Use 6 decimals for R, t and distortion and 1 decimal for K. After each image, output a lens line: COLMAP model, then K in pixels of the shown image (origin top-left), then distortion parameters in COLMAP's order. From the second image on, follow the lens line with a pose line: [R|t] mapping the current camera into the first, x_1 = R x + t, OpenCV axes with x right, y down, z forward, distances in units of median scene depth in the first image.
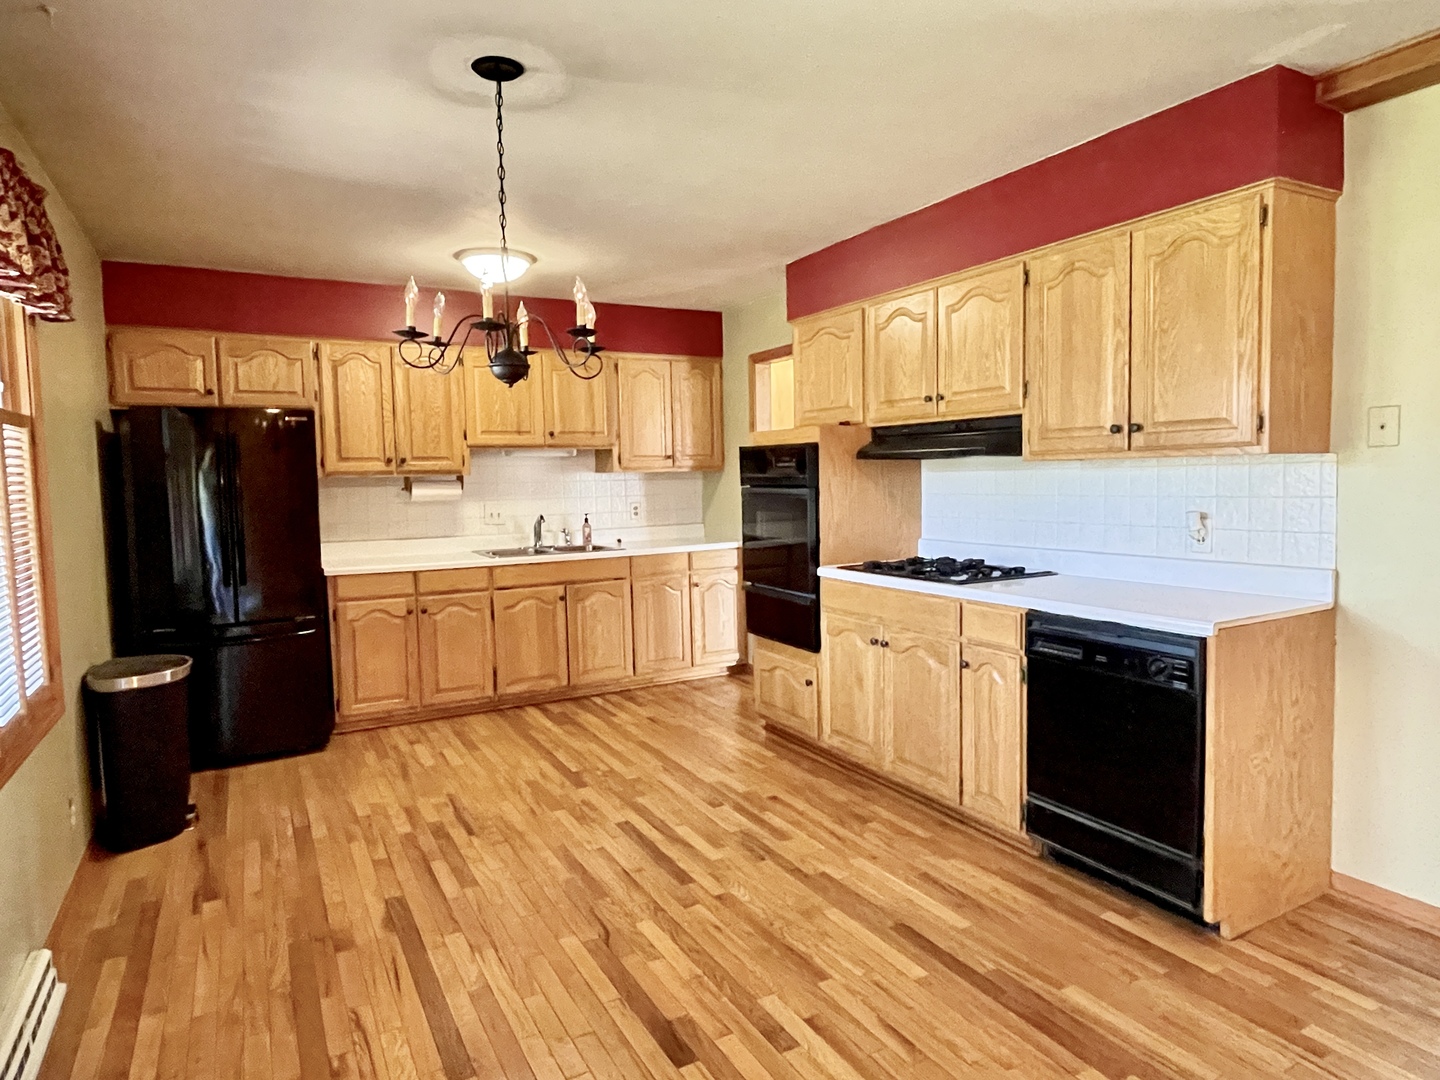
lens RADIAL K [[859.2, 0, 723.4], [0, 859.2, 525.9], [0, 0, 1]] dist [0.005618, -0.004408]
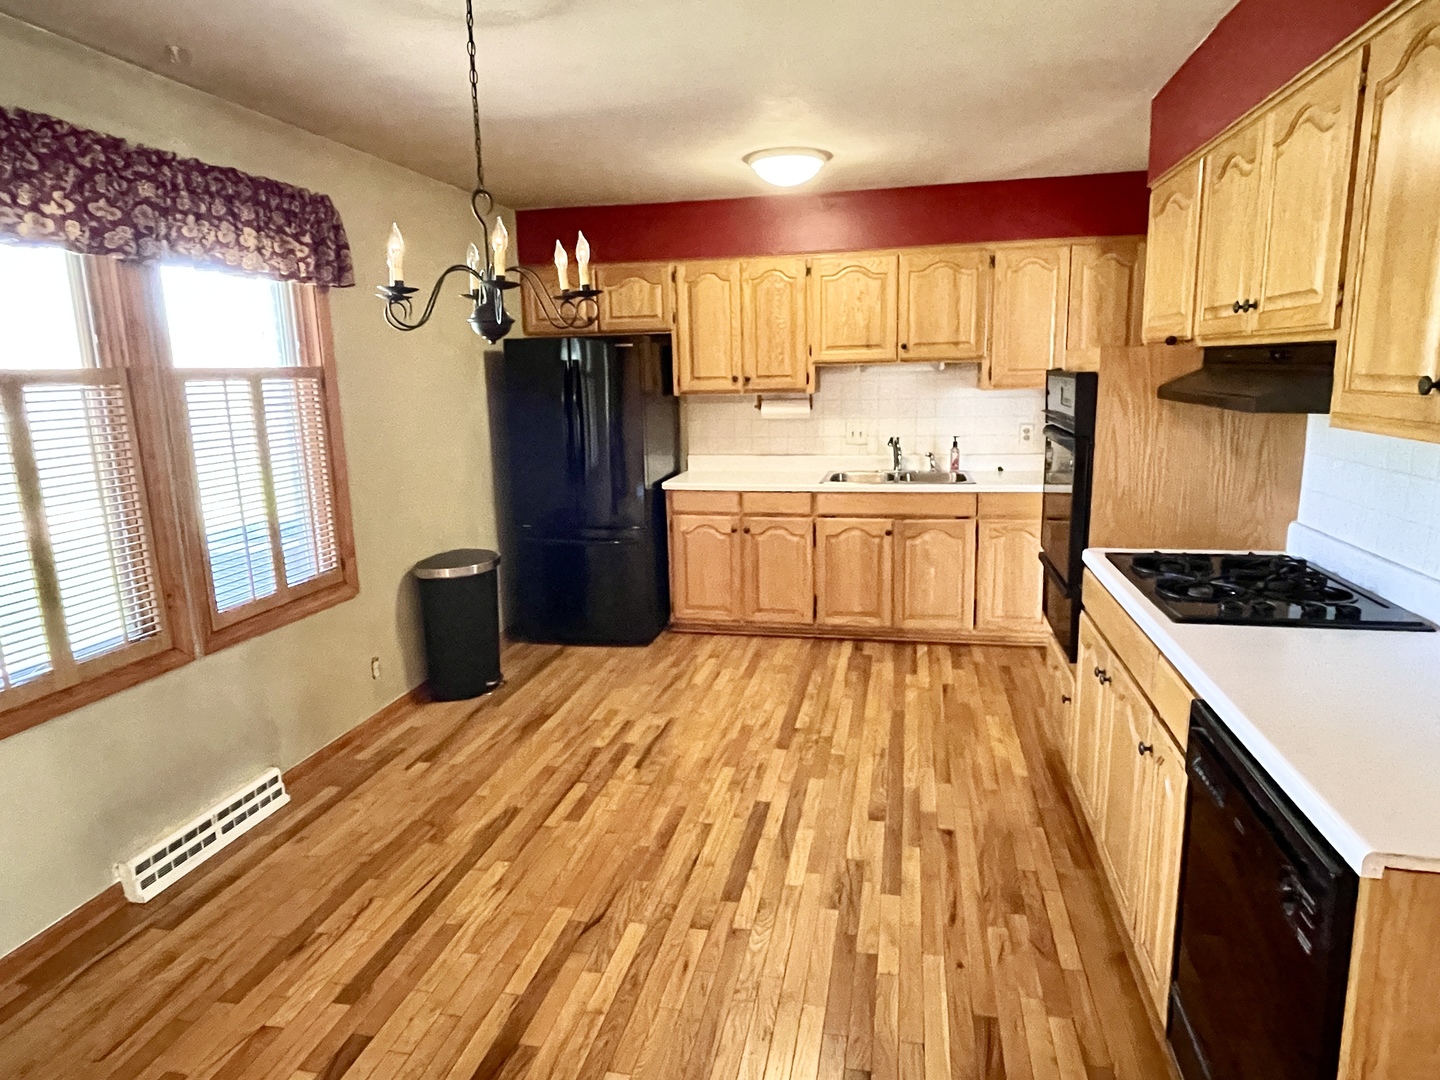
lens RADIAL K [[859.2, 0, 720.8], [0, 859.2, 527.7], [0, 0, 1]] dist [0.005618, -0.004408]
pose [[0.759471, 0.120176, -0.639345, 0.289337], [-0.030703, 0.988315, 0.149300, -0.057683], [0.649816, -0.093759, 0.754286, 0.224213]]
